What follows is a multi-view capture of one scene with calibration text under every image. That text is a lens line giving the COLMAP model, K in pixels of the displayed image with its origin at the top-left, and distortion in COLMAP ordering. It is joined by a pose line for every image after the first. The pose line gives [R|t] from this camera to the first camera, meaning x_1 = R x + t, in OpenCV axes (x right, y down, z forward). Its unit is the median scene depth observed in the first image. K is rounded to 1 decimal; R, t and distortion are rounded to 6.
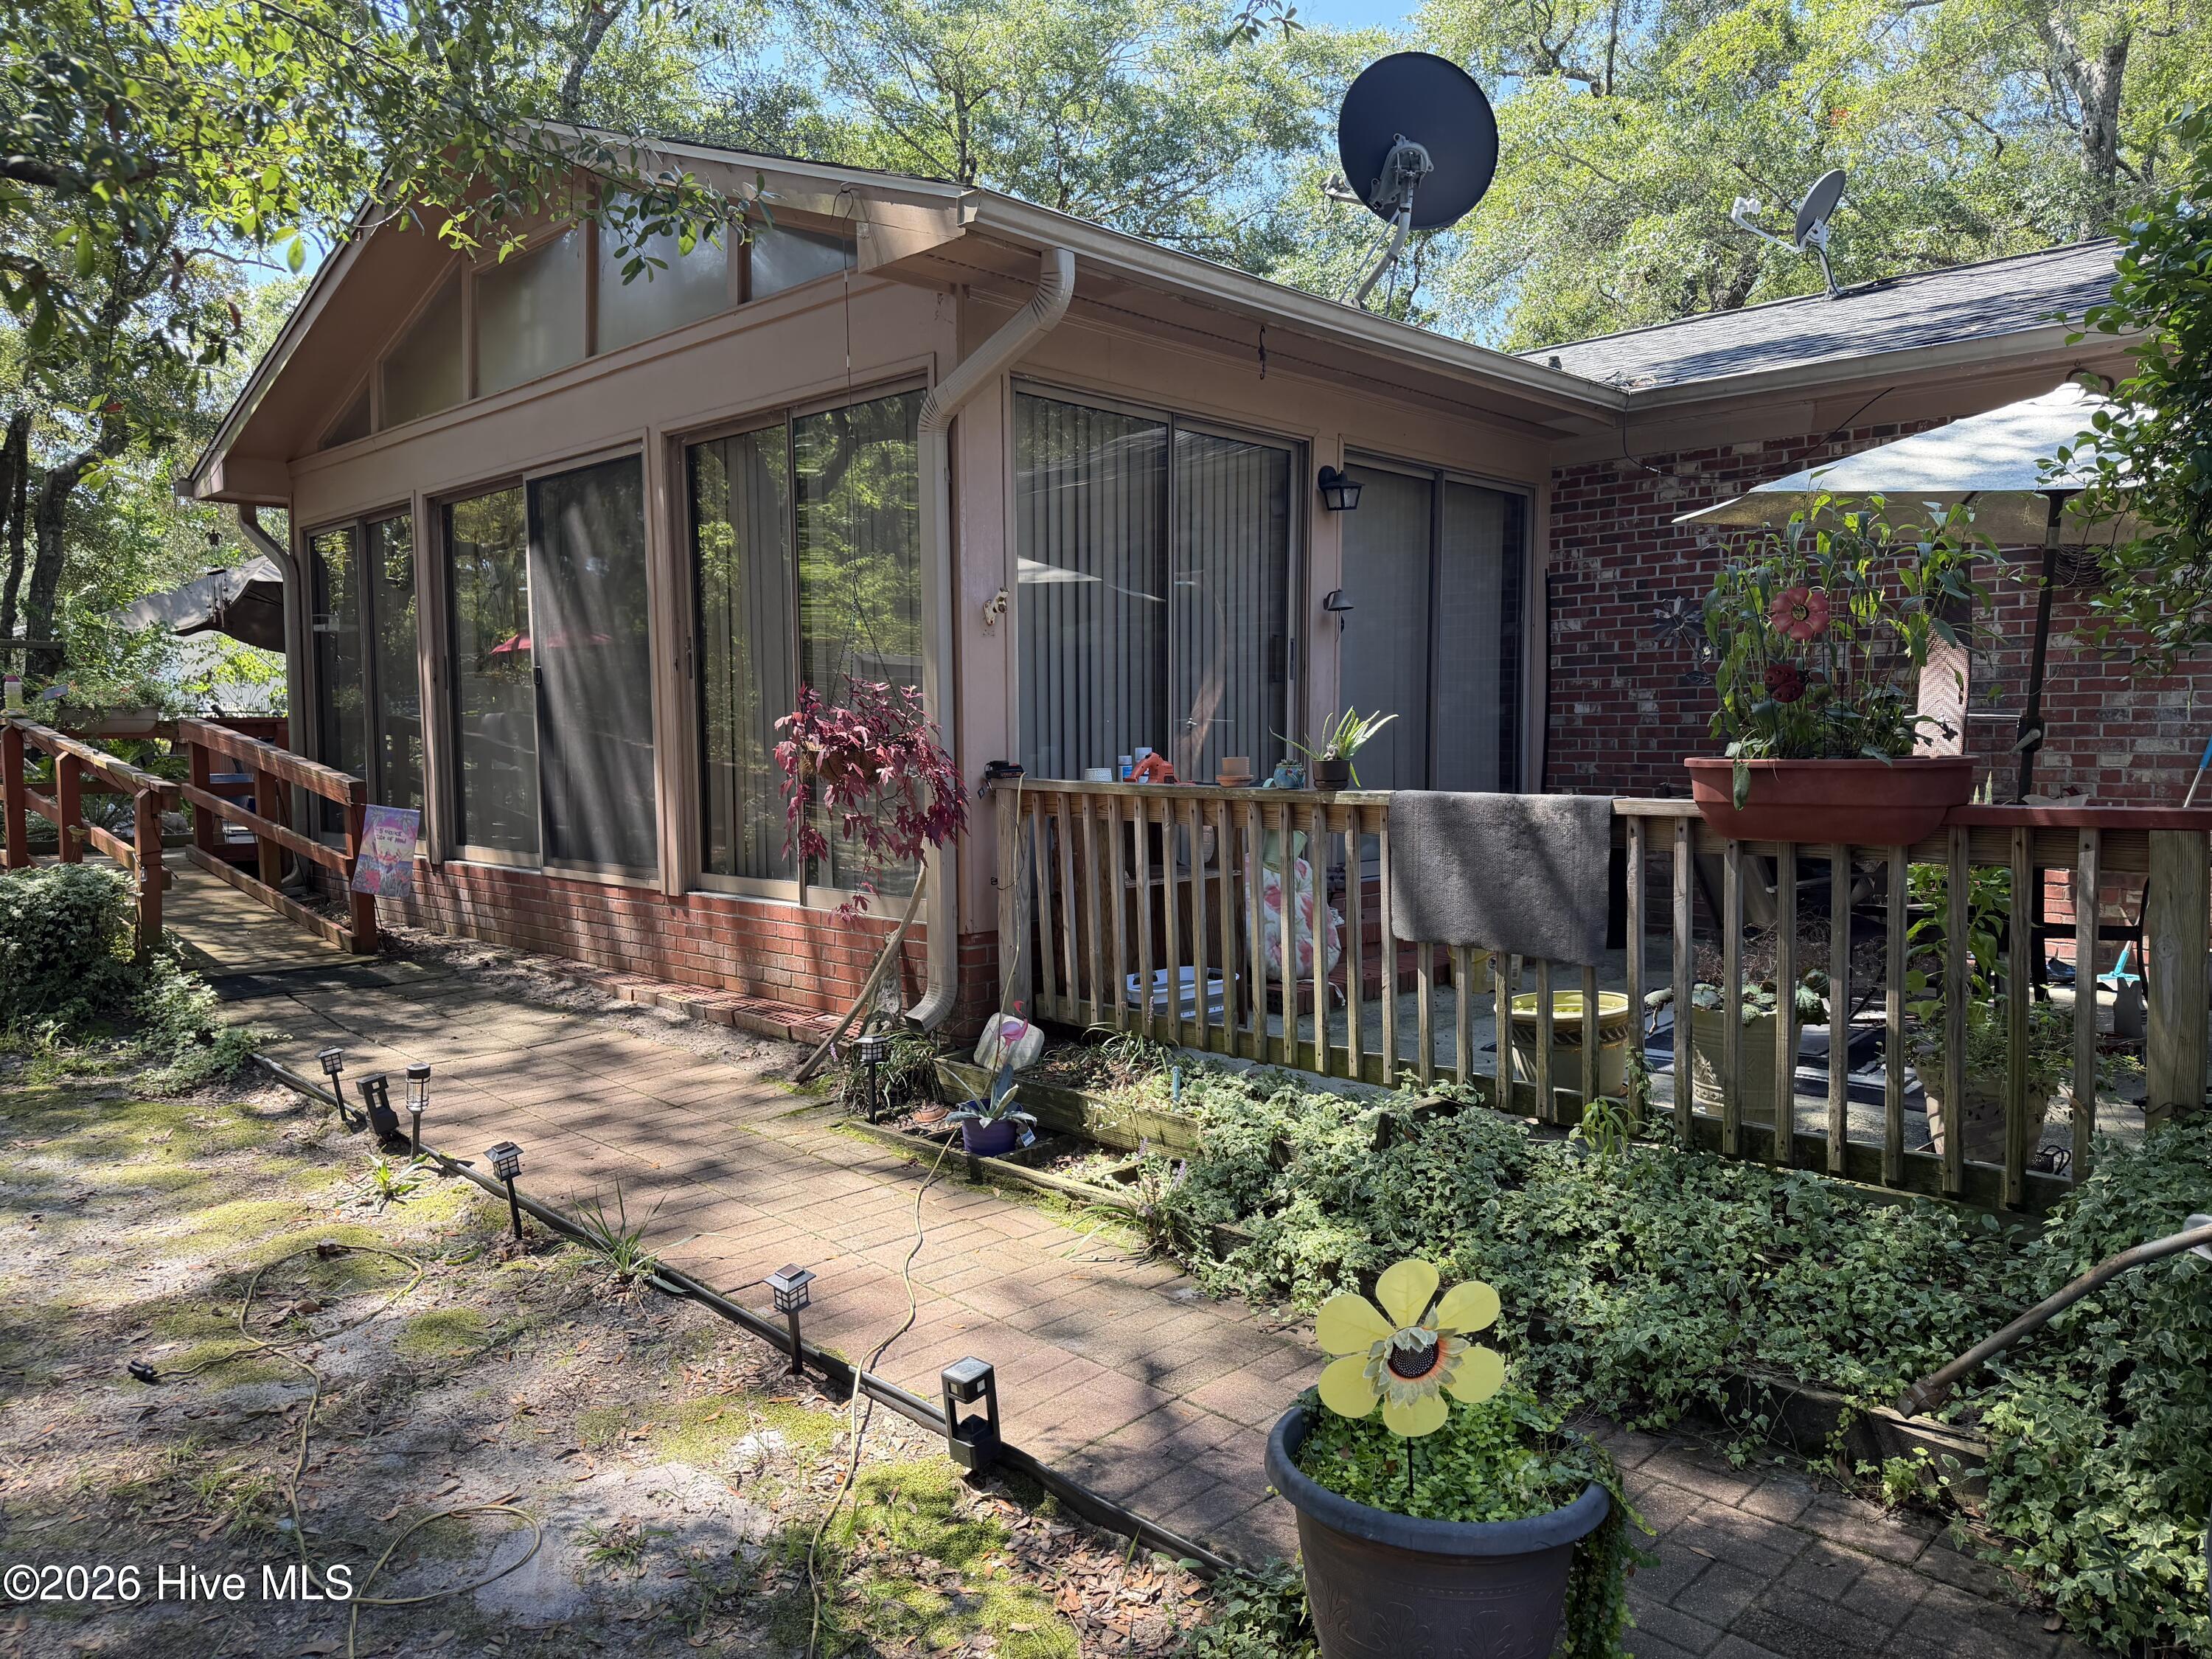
lens RADIAL K [[1559.6, 0, 1098.0], [0, 1559.6, 834.8], [0, 0, 1]] dist [0.066083, -0.063331]
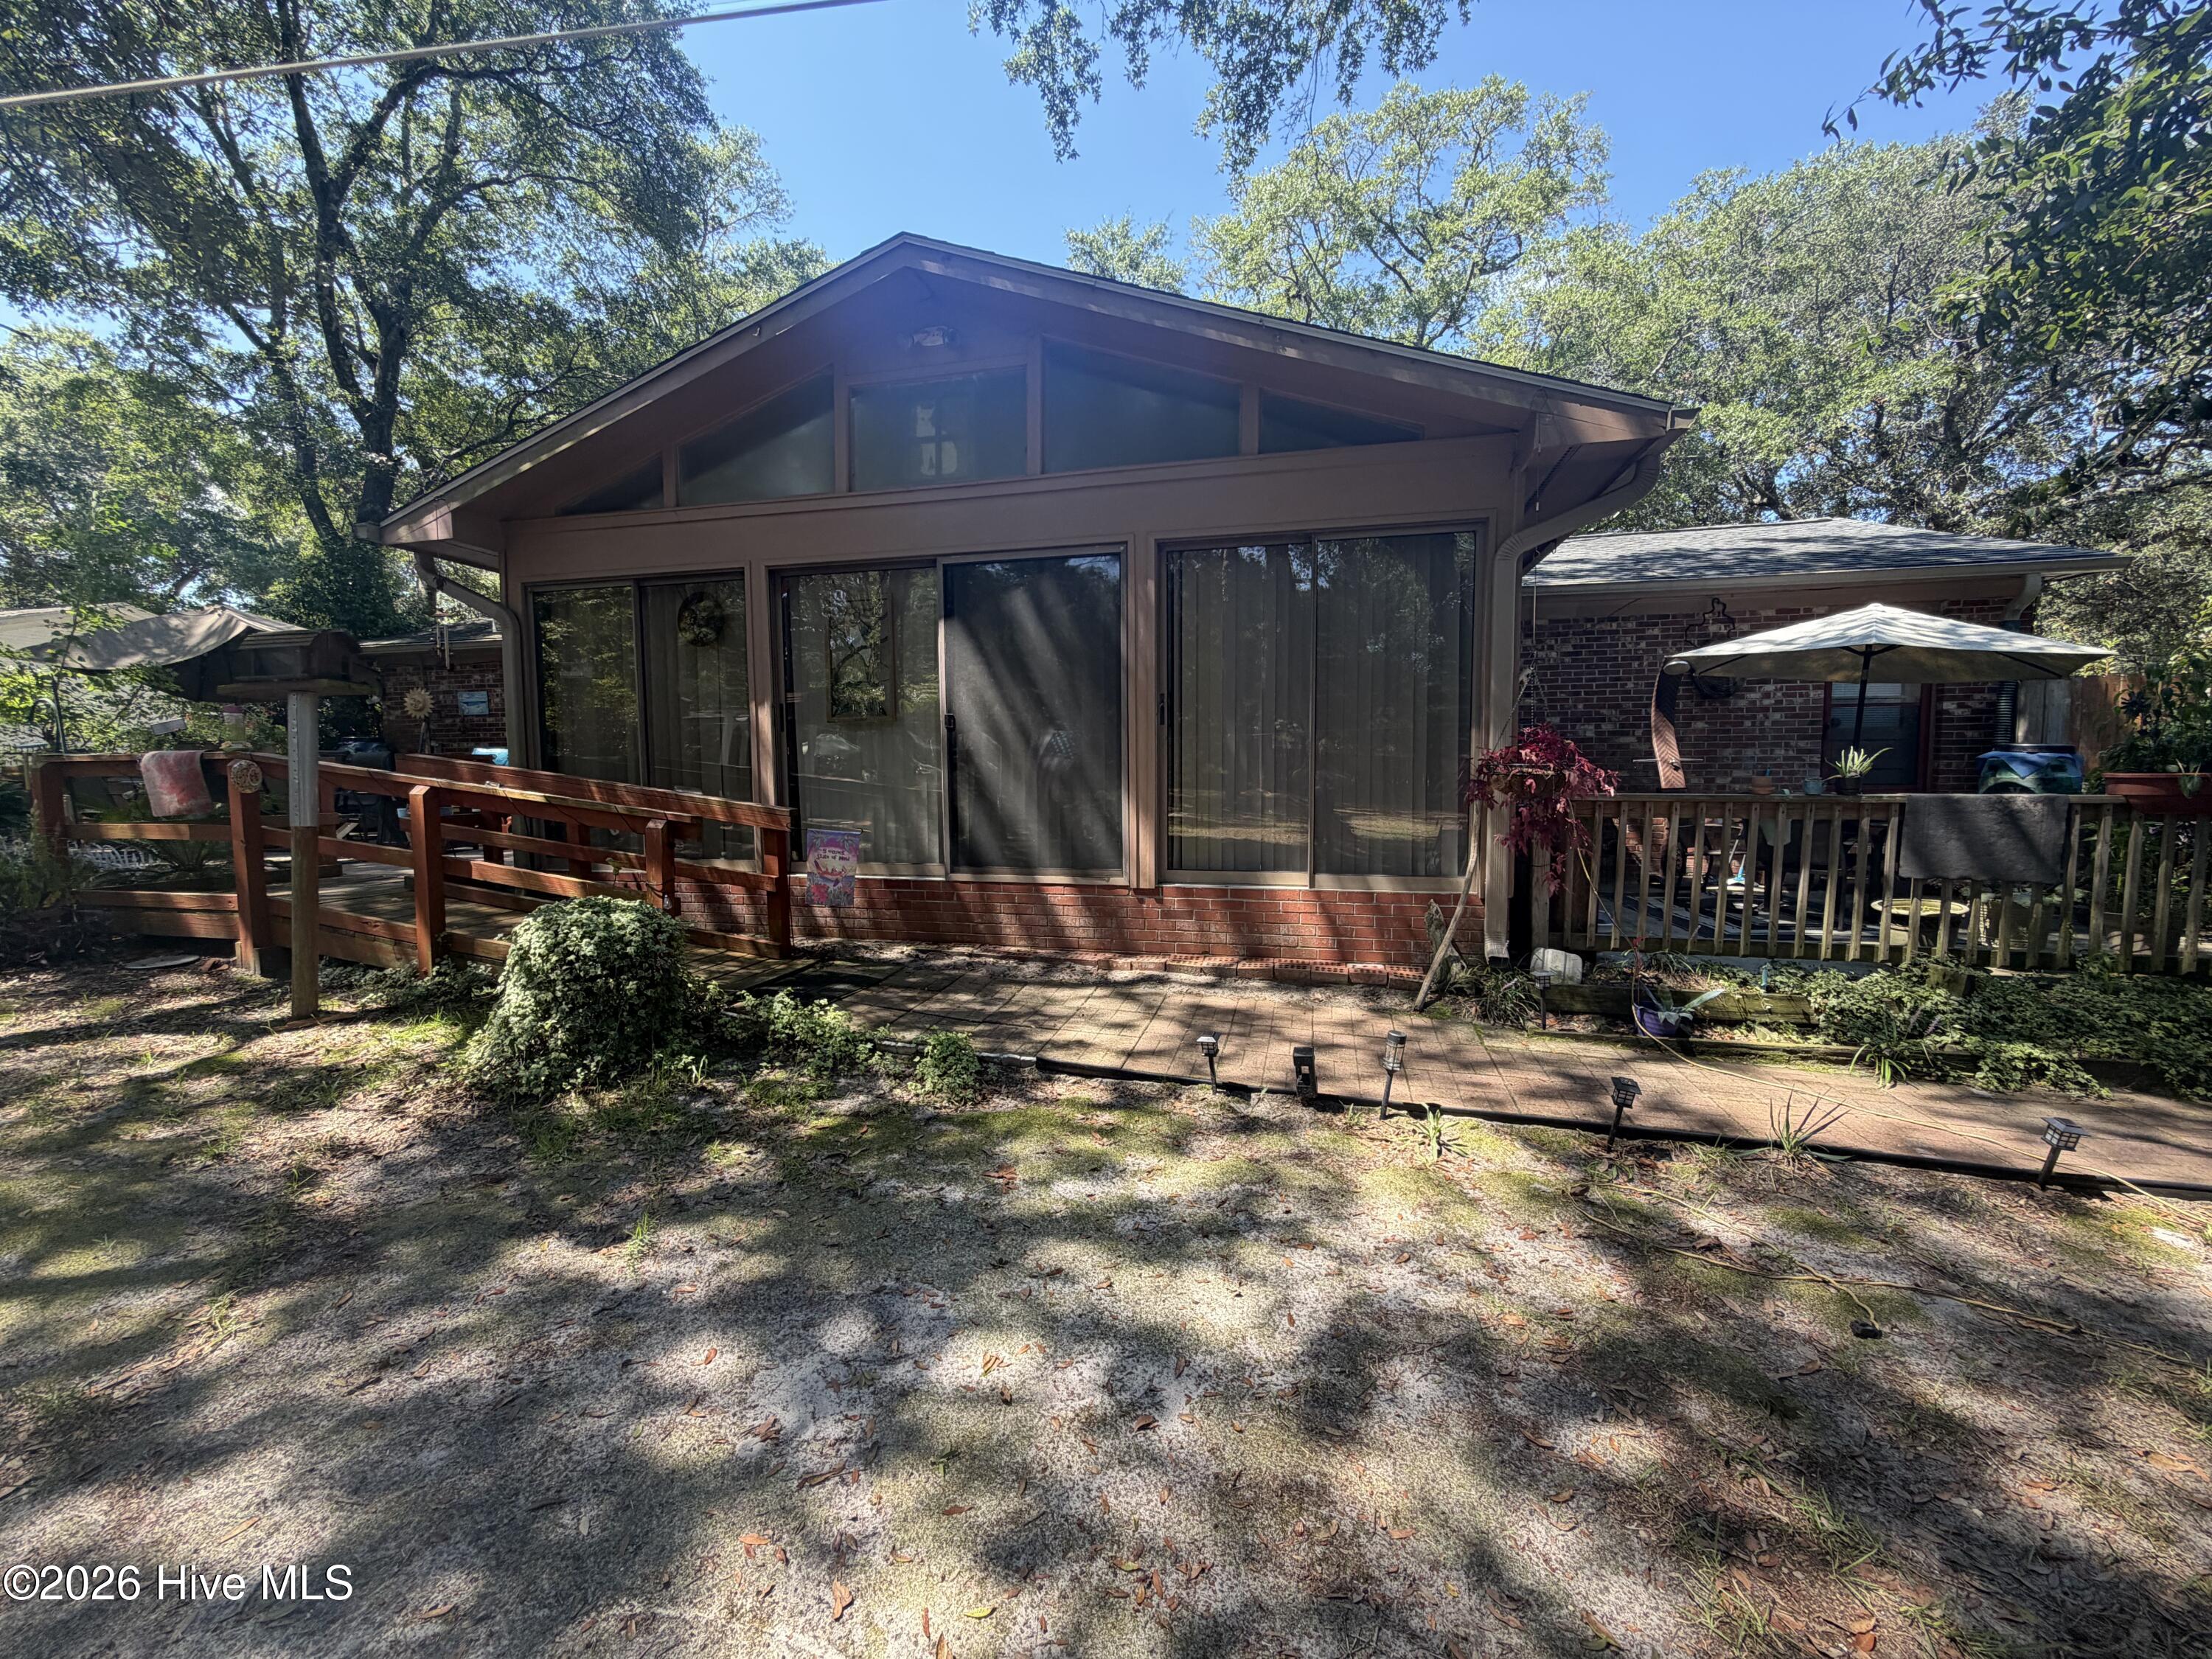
lens RADIAL K [[891.2, 0, 1115.1], [0, 891.2, 828.8], [0, 0, 1]] dist [0.013863, 0.000938]
pose [[0.853961, -0.040344, 0.518770, -0.994490], [0.038568, 0.999155, 0.014214, -0.034350], [-0.518905, 0.007870, 0.854796, 0.529918]]
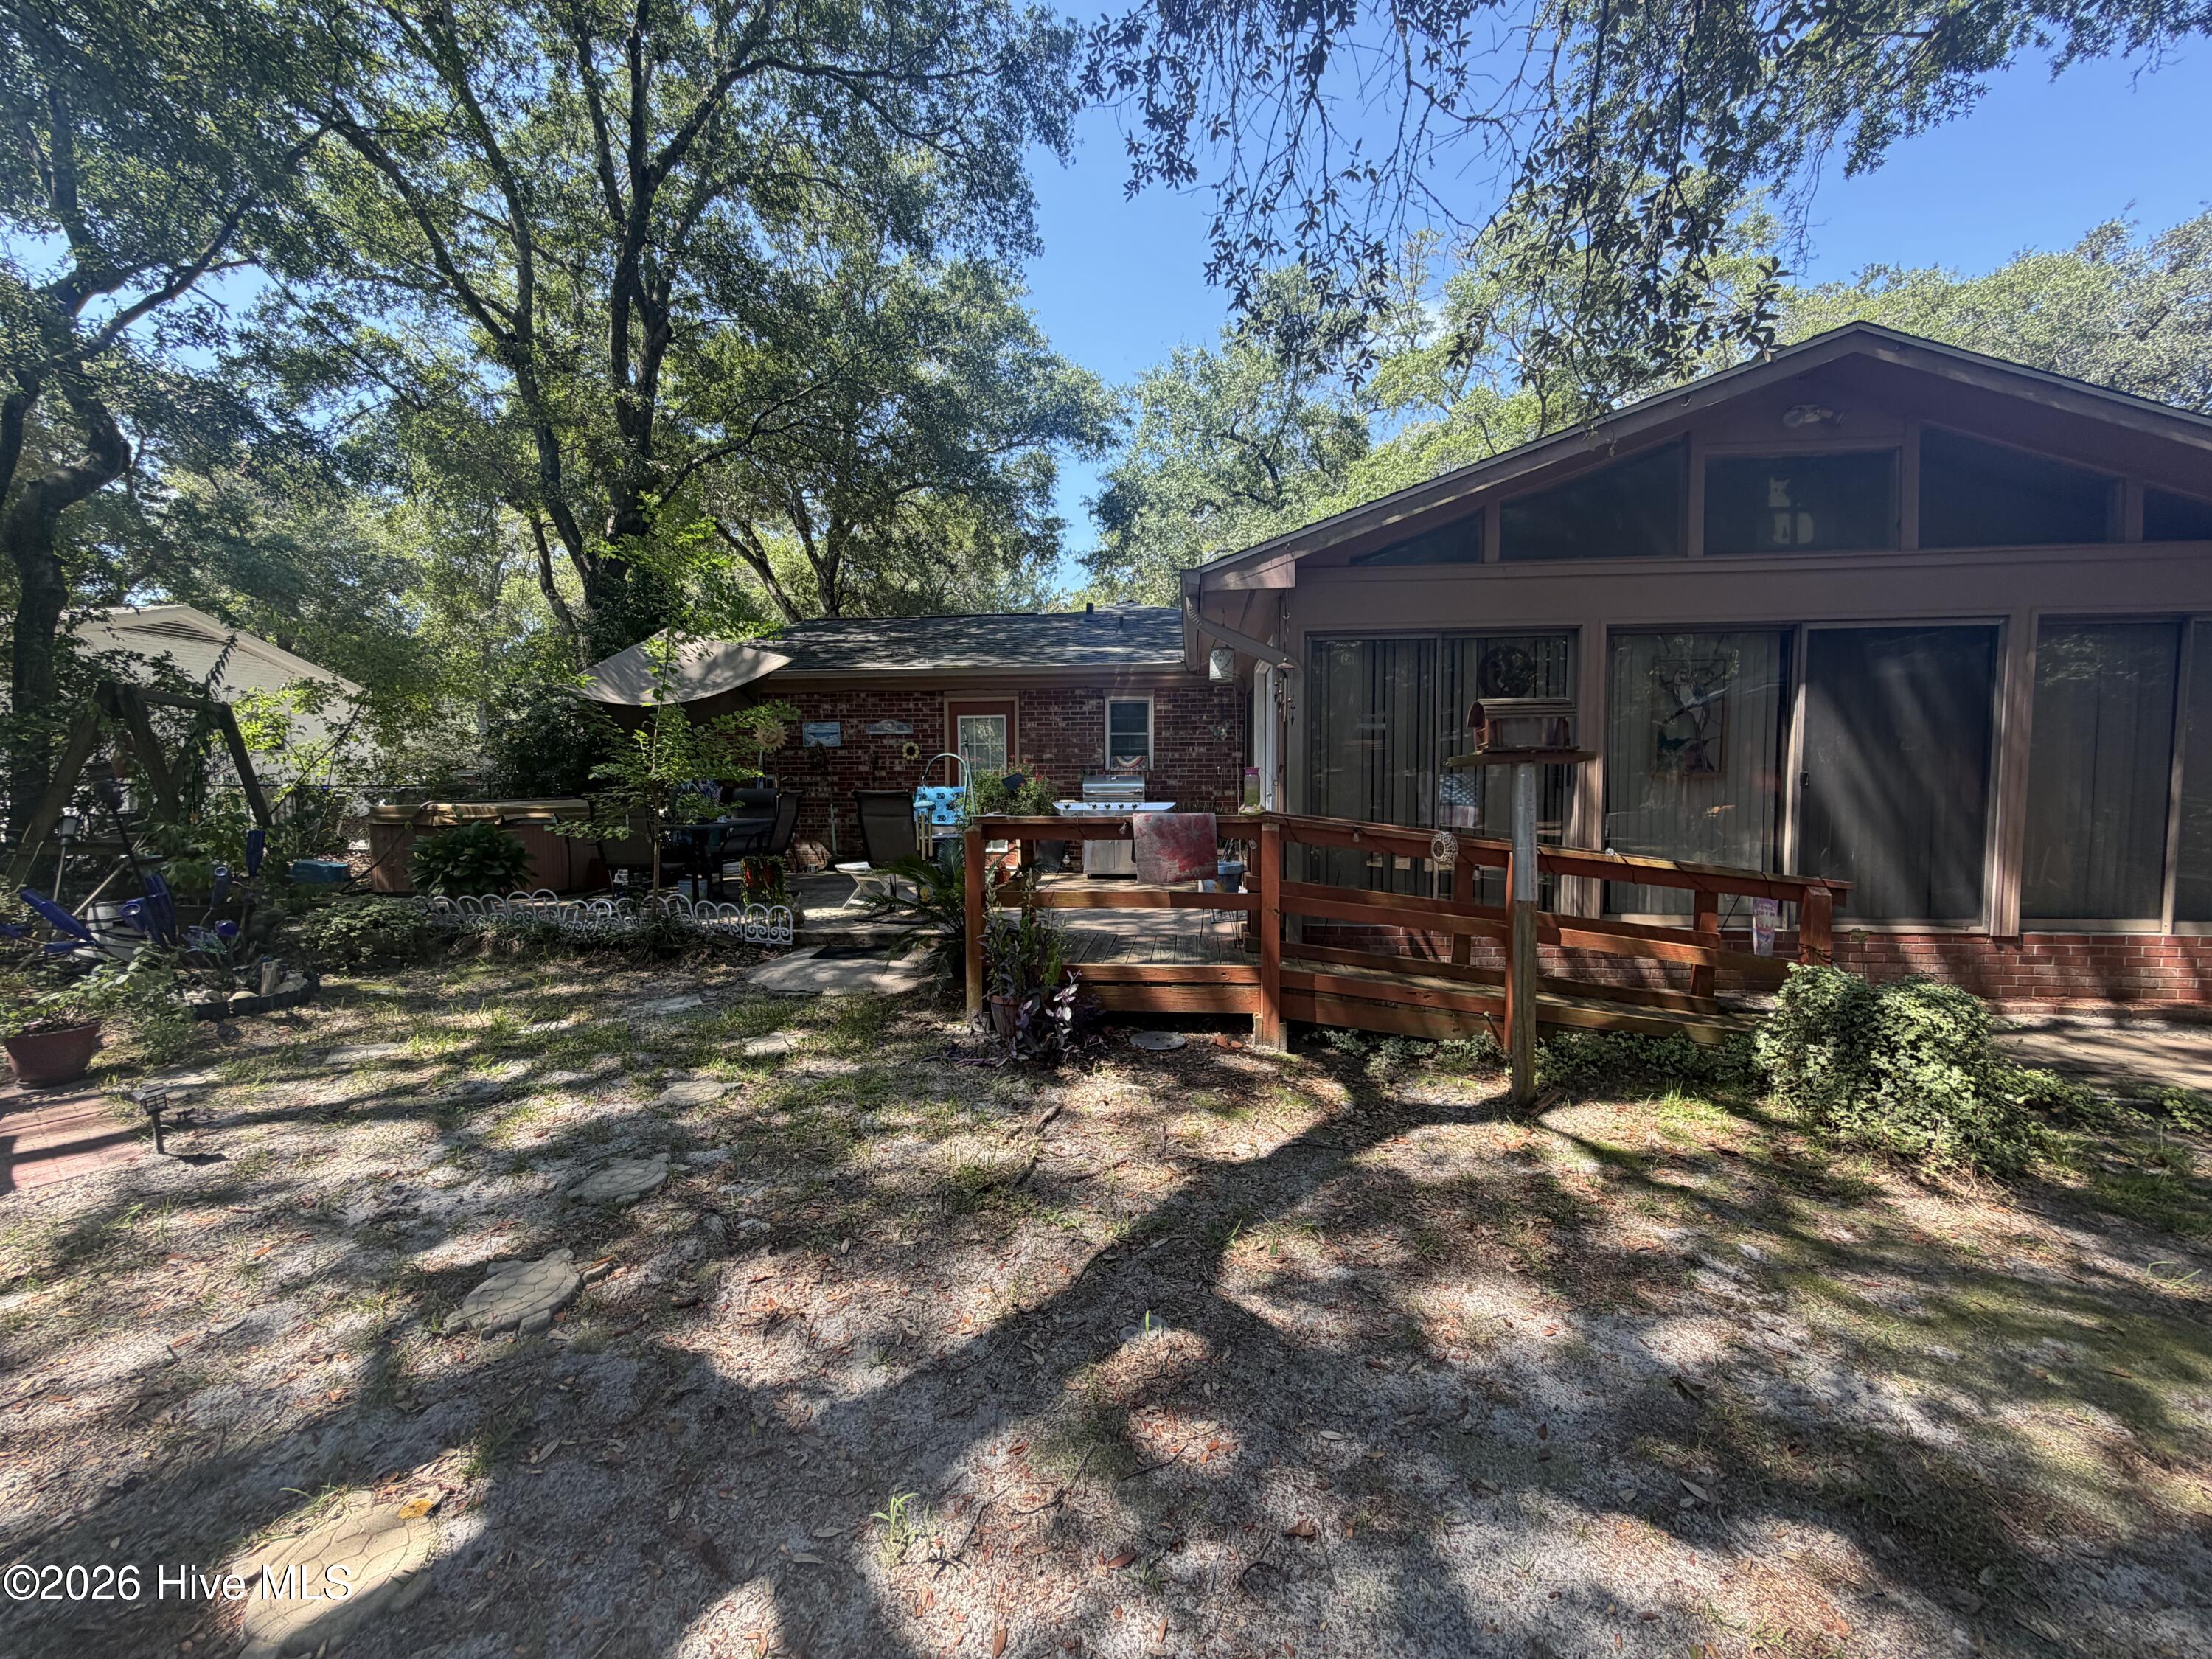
lens RADIAL K [[891.2, 0, 1103.9], [0, 891.2, 822.6], [0, 0, 1]] dist [0.013863, 0.000938]
pose [[0.759750, -0.032385, 0.649408, -2.073149], [0.044475, 0.999008, -0.002212, -0.144792], [-0.648692, 0.030563, 0.760437, 1.313870]]
